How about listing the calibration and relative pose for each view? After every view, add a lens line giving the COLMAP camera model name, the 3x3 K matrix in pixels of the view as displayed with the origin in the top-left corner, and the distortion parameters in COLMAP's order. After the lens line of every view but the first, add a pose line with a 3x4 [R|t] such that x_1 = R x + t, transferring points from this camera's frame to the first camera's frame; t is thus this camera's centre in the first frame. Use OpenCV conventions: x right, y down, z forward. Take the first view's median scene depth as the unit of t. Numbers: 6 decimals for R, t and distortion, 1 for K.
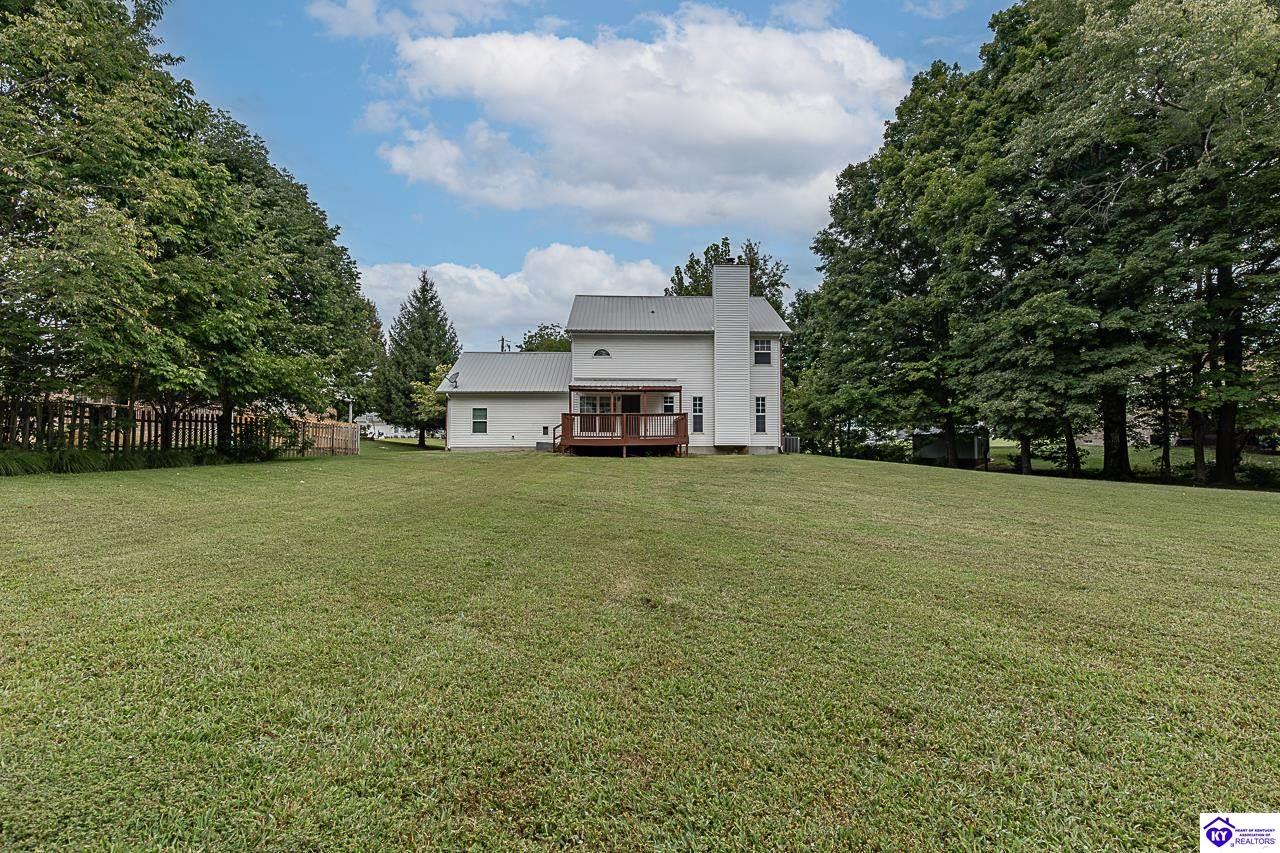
lens RADIAL K [[578.0, 0, 644.8], [0, 578.0, 429.6], [0, 0, 1]] dist [0.008298, -0.002286]
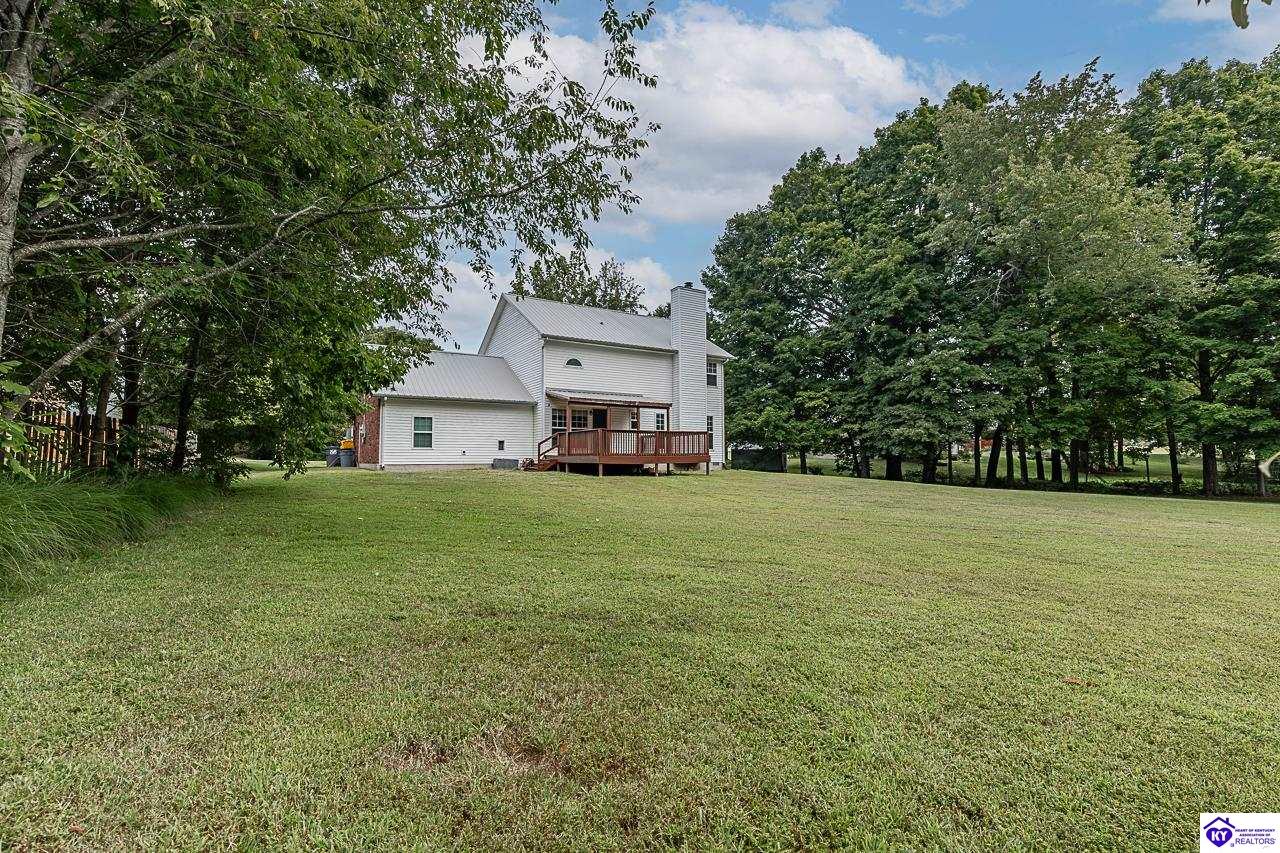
lens RADIAL K [[578.0, 0, 643.3], [0, 578.0, 427.5], [0, 0, 1]] dist [0.008298, -0.002286]
pose [[0.863256, 0.026739, 0.504057, -0.441844], [-0.015593, 0.999532, -0.026317, -0.005935], [-0.504525, 0.014858, 0.863269, 0.145598]]
